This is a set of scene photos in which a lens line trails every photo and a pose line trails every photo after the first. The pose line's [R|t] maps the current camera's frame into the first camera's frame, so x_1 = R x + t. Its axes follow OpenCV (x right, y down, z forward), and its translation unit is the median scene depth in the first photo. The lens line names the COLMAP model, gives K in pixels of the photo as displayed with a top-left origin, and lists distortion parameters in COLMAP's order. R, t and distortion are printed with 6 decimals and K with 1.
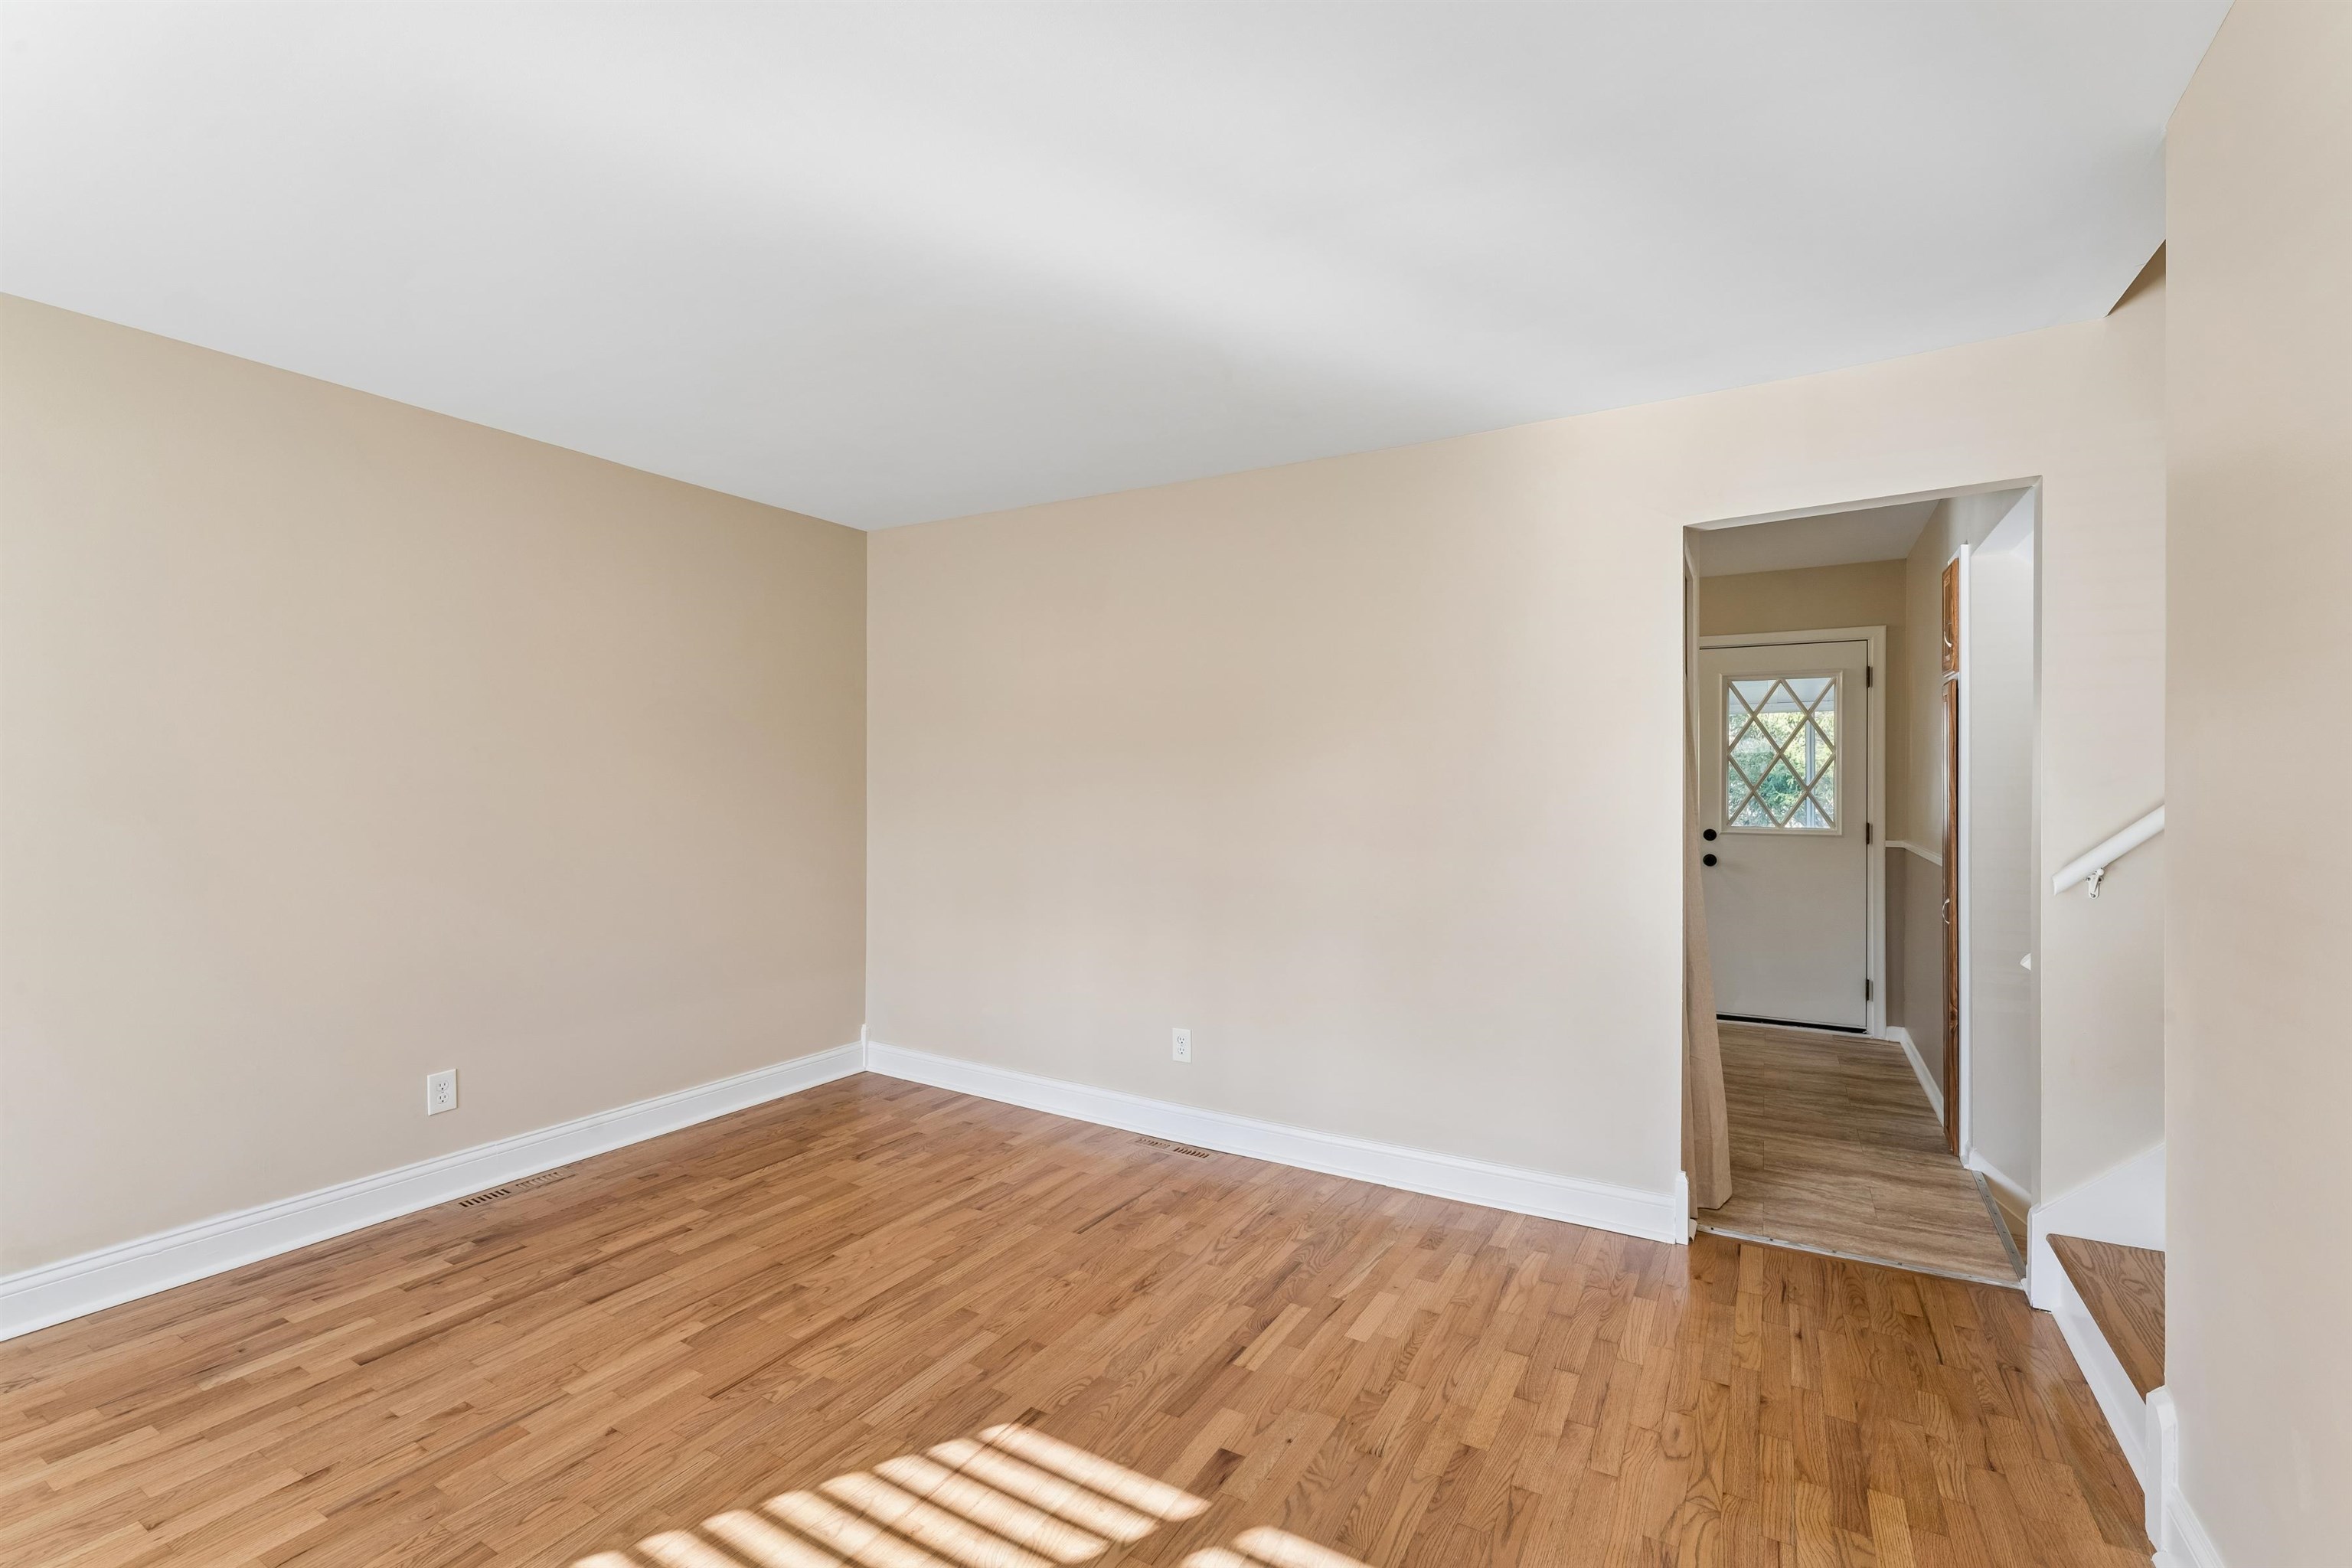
lens RADIAL K [[1003.2, 0, 1182.3], [0, 1003.2, 781.3], [0, 0, 1]] dist [-0.000230, -0.000716]
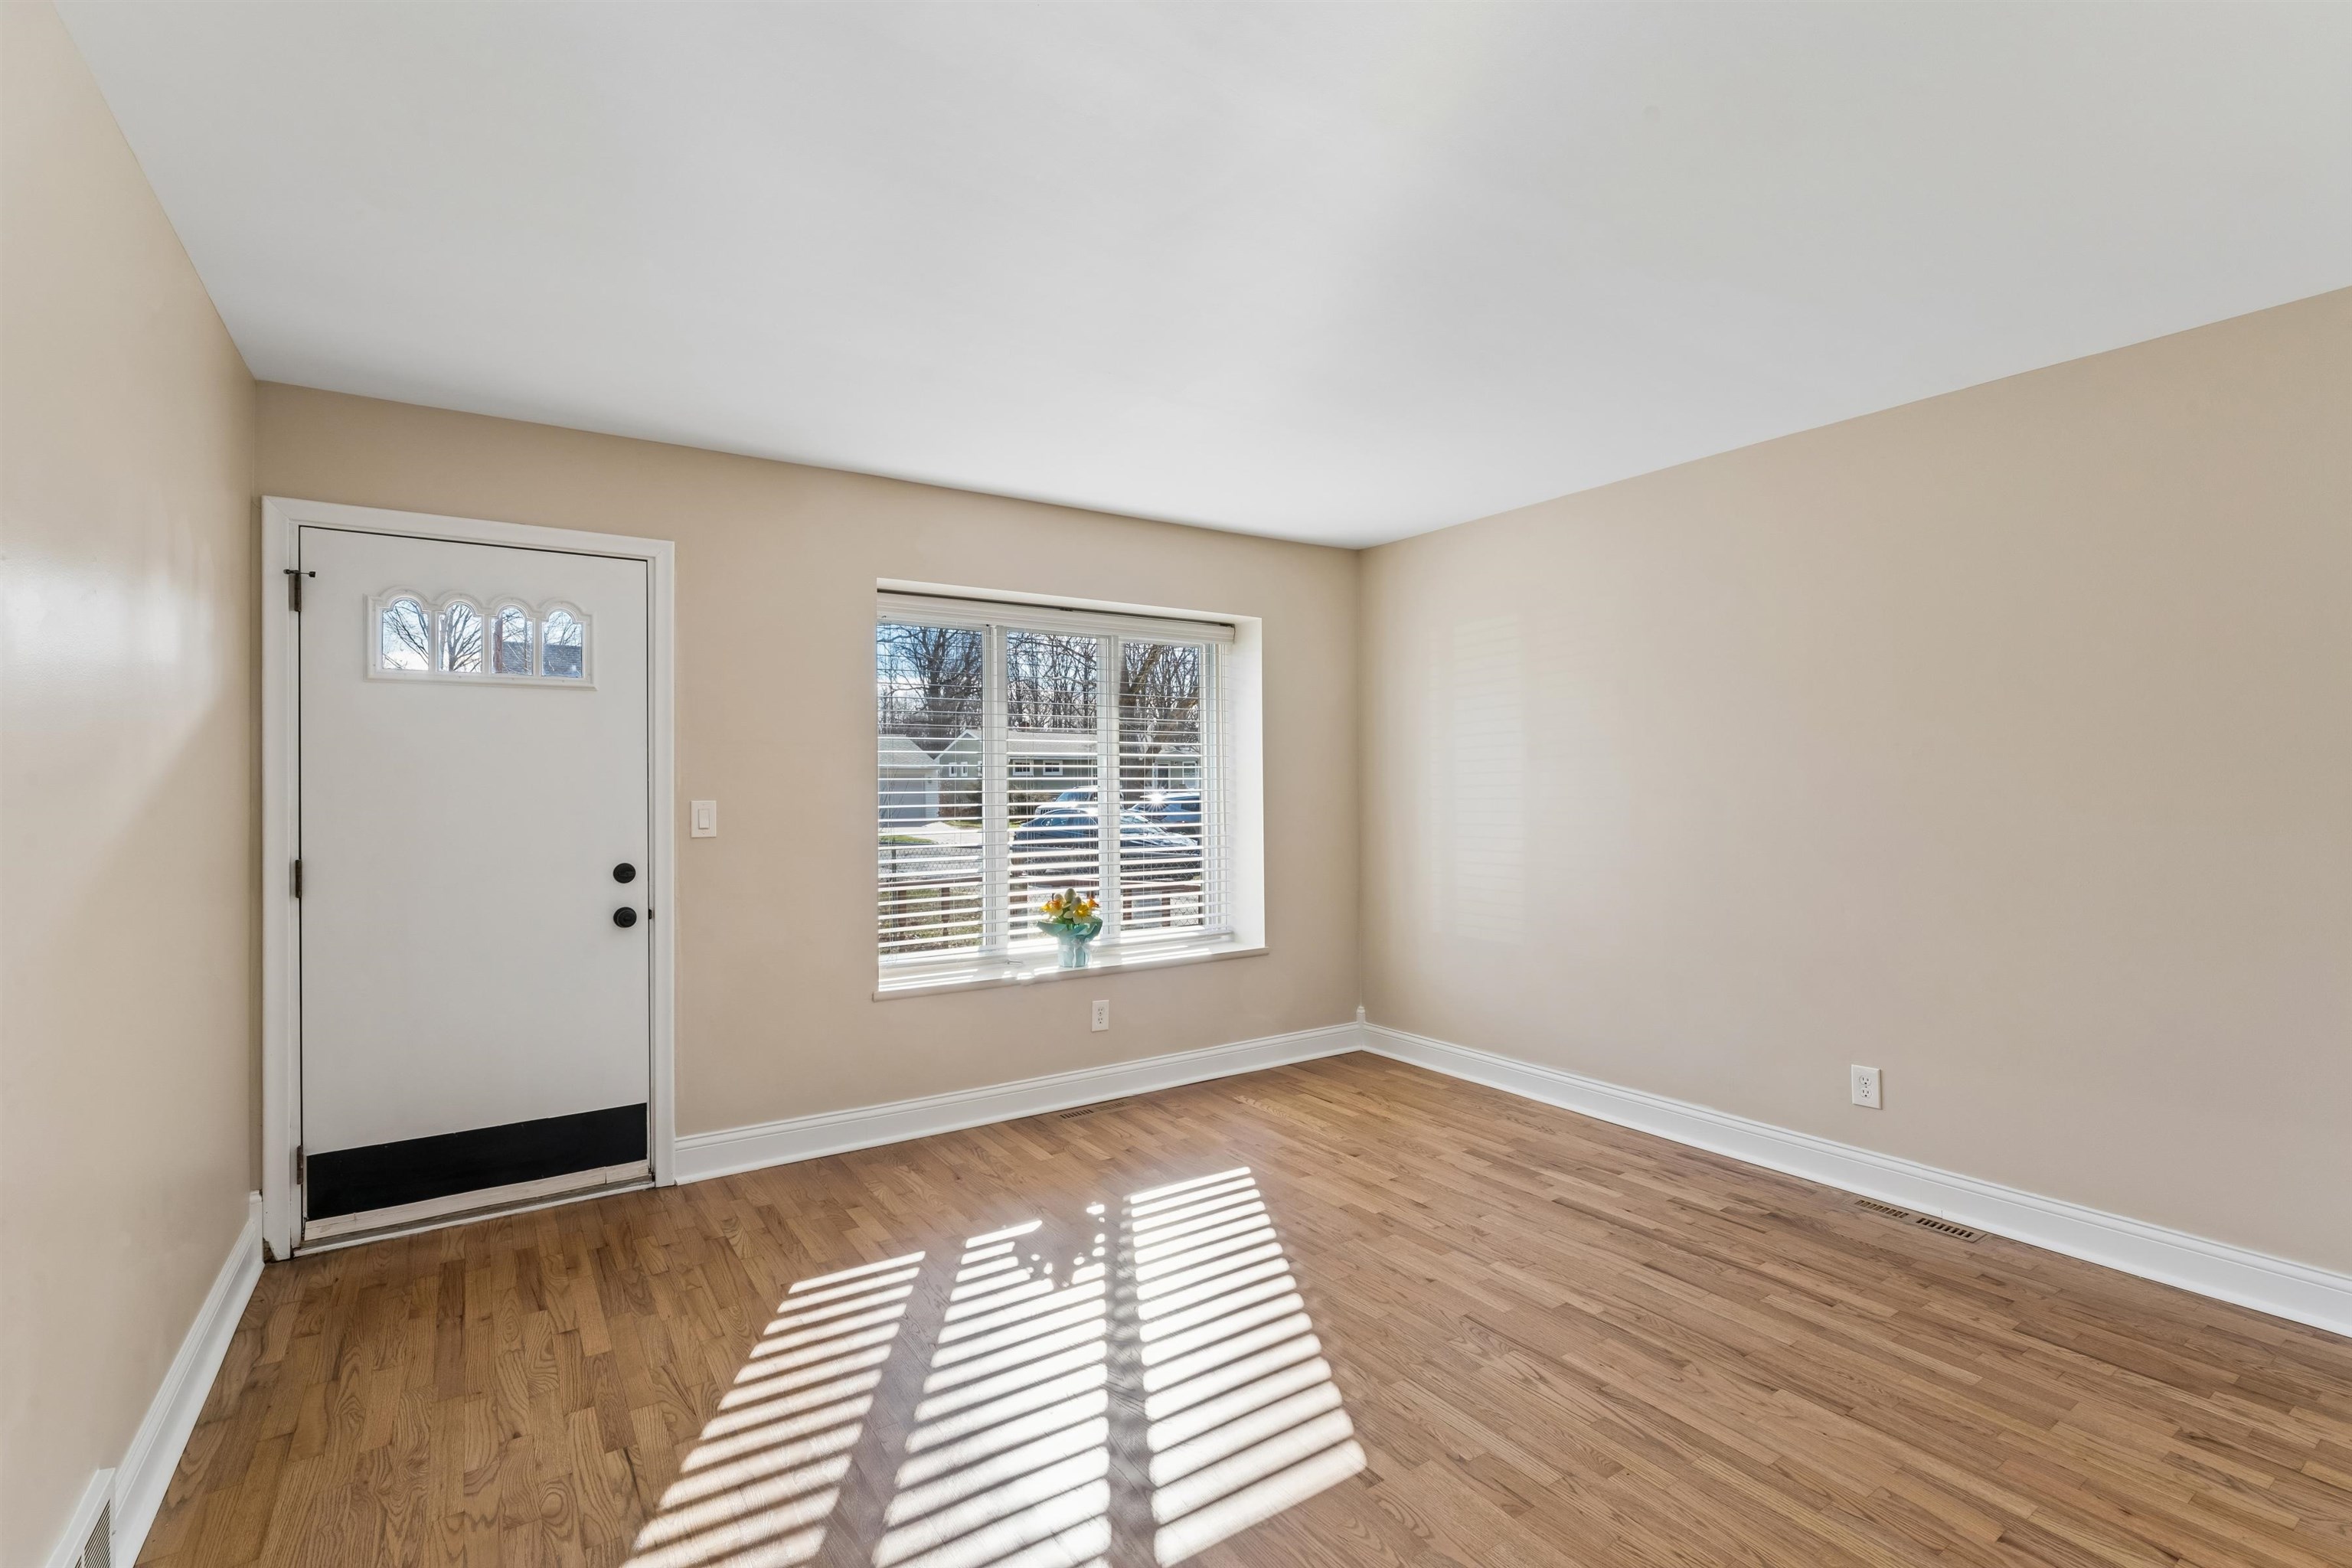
lens RADIAL K [[1044.6, 0, 1155.8], [0, 1044.6, 781.6], [0, 0, 1]] dist [-0.011157, 0.001469]
pose [[-0.442371, -0.004841, -0.896819, 0.628317], [0.006068, 0.999946, -0.008391, 0.010298], [0.896811, -0.009154, -0.442318, 1.009697]]
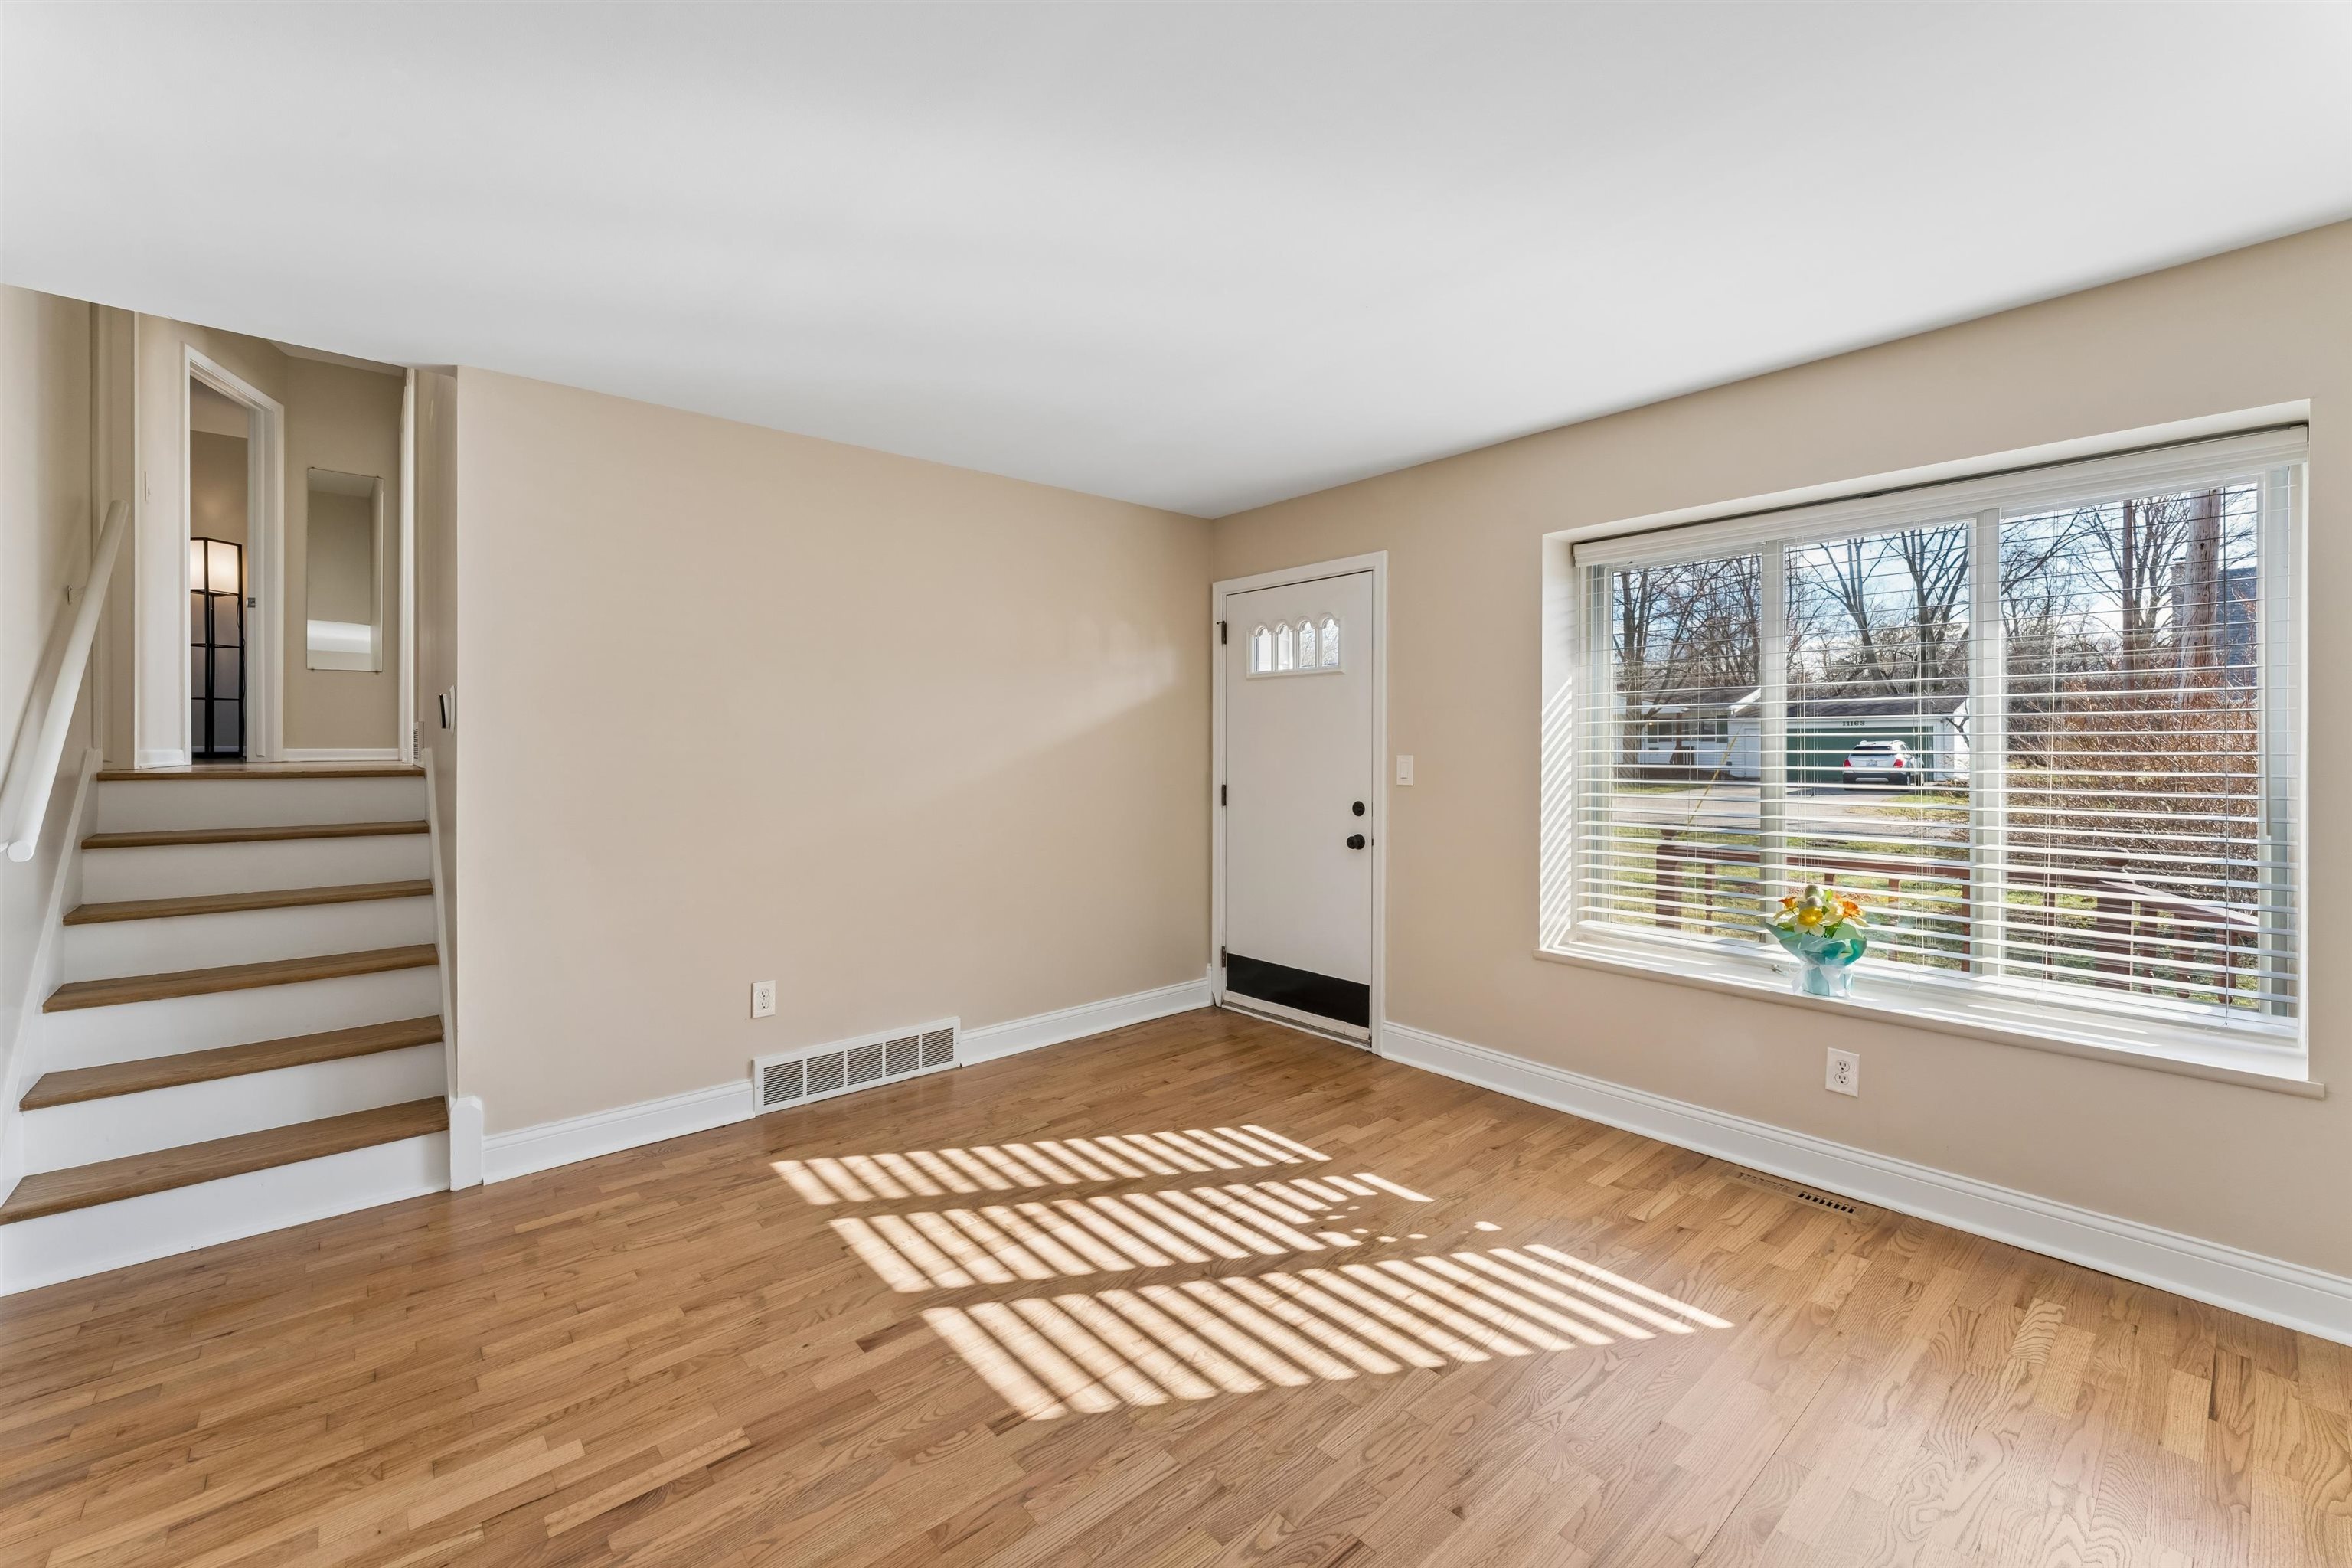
lens RADIAL K [[974.5, 0, 1195.4], [0, 974.5, 746.1], [0, 0, 1]] dist [0.000092, 0.000063]
pose [[-0.948369, -0.003617, 0.317150, -0.488068], [-0.003204, 0.999993, 0.001823, 0.003129], [-0.317154, 0.000712, -0.948374, 1.459362]]
